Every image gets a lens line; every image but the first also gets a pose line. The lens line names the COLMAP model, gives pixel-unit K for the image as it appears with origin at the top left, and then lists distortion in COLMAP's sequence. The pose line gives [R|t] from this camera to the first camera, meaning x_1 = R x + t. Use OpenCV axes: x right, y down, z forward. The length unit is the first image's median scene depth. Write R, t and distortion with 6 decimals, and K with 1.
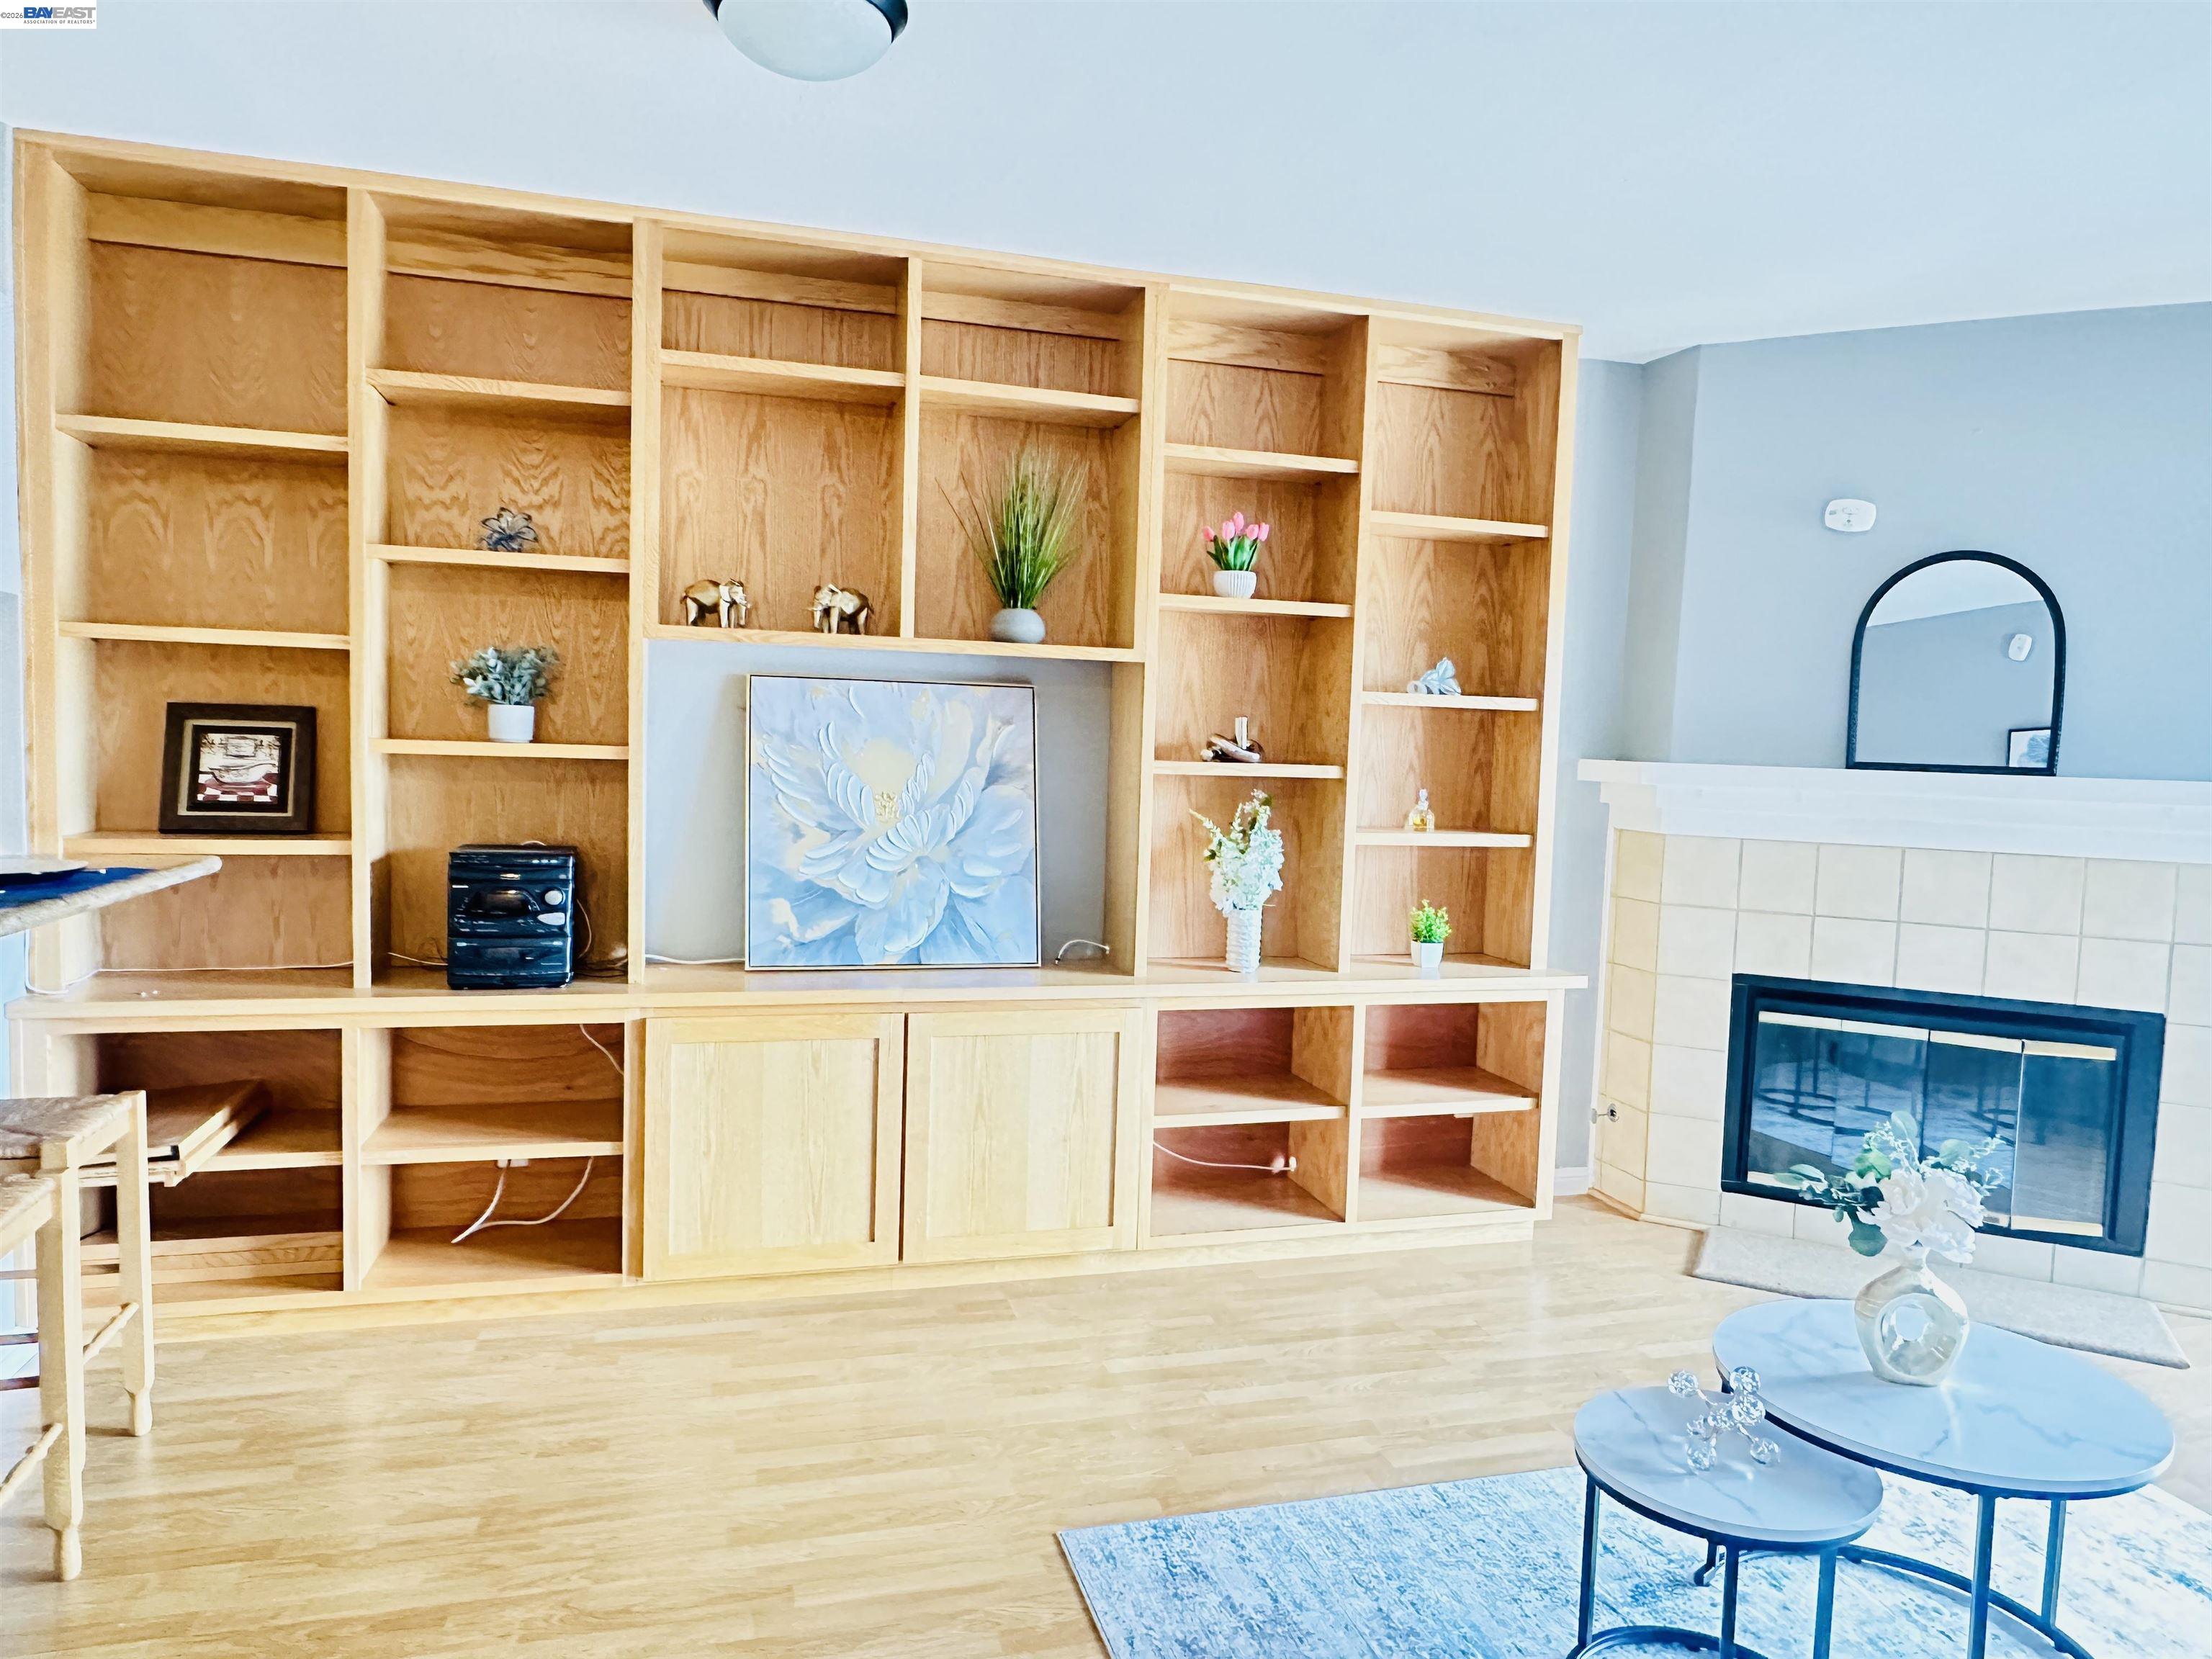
lens RADIAL K [[1420.9, 0, 1110.6], [0, 1420.9, 851.7], [0, 0, 1]] dist [-0.004139, 0.003737]
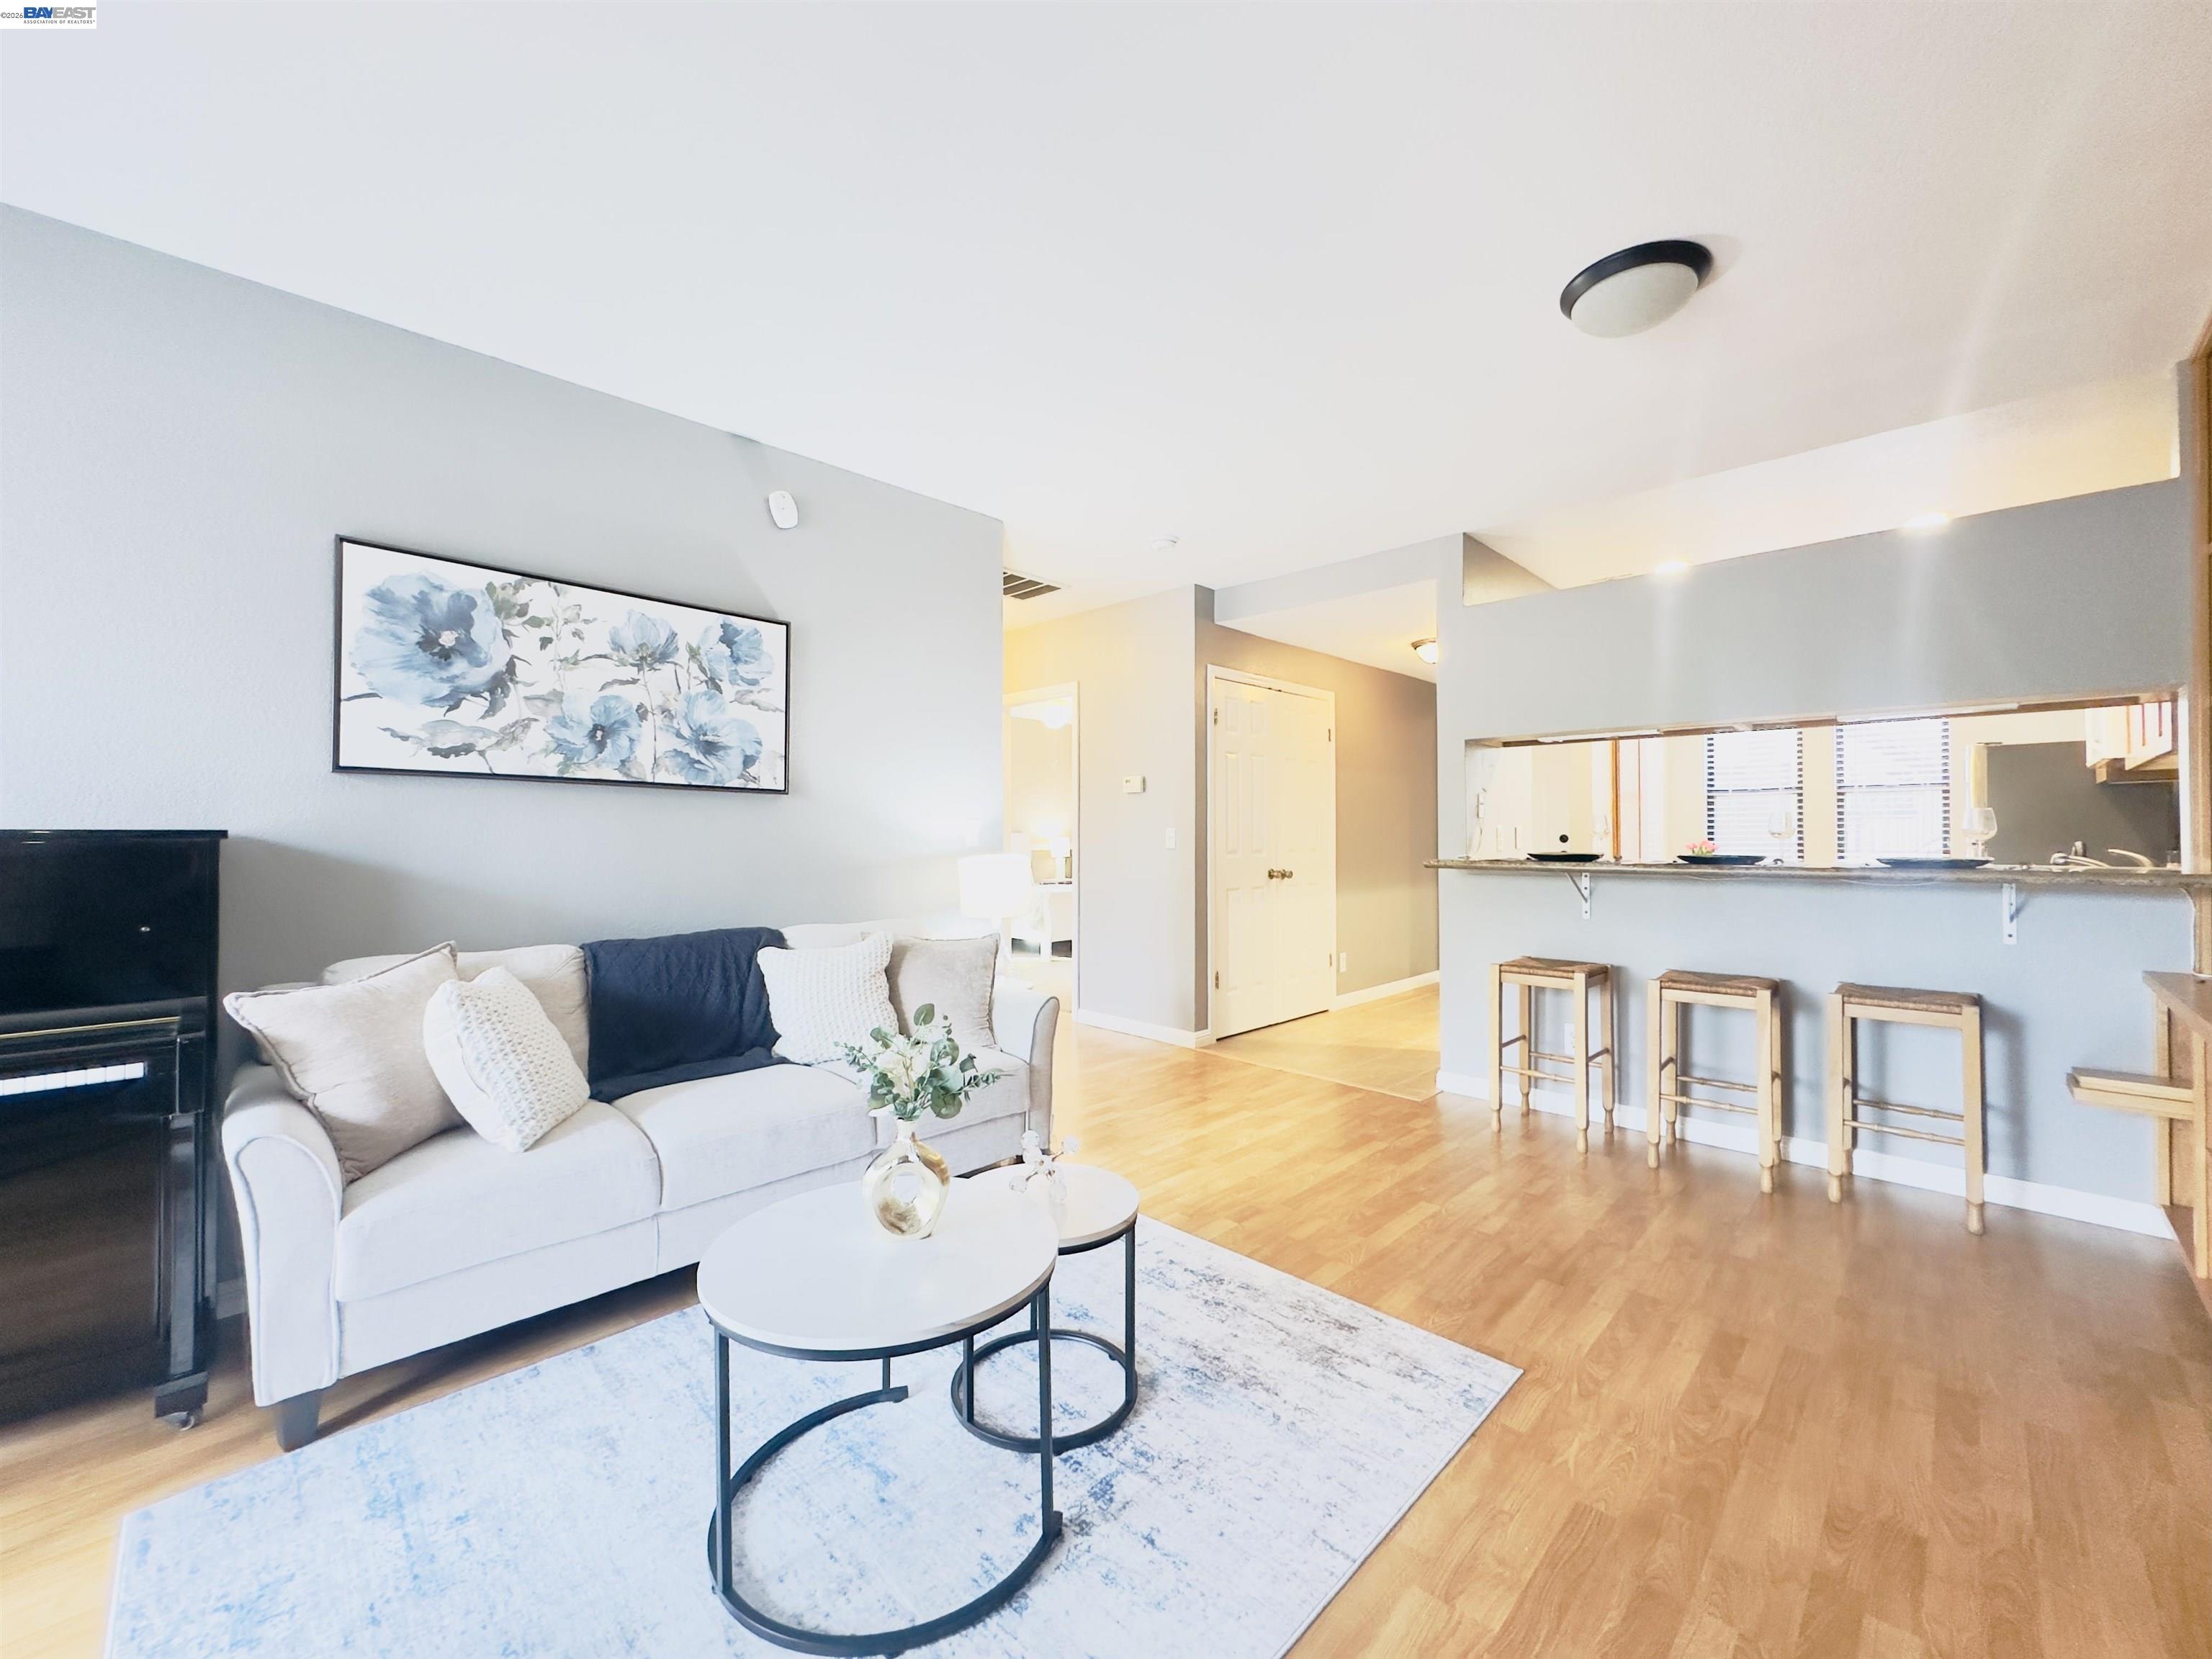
lens RADIAL K [[881.4, 0, 1111.3], [0, 881.4, 828.5], [0, 0, 1]] dist [-0.006082, 0.001486]
pose [[-0.869259, -0.037719, -0.492916, 0.538242], [-0.064703, 0.997188, 0.037797, -0.003728], [0.490104, 0.064749, -0.869256, 1.161189]]
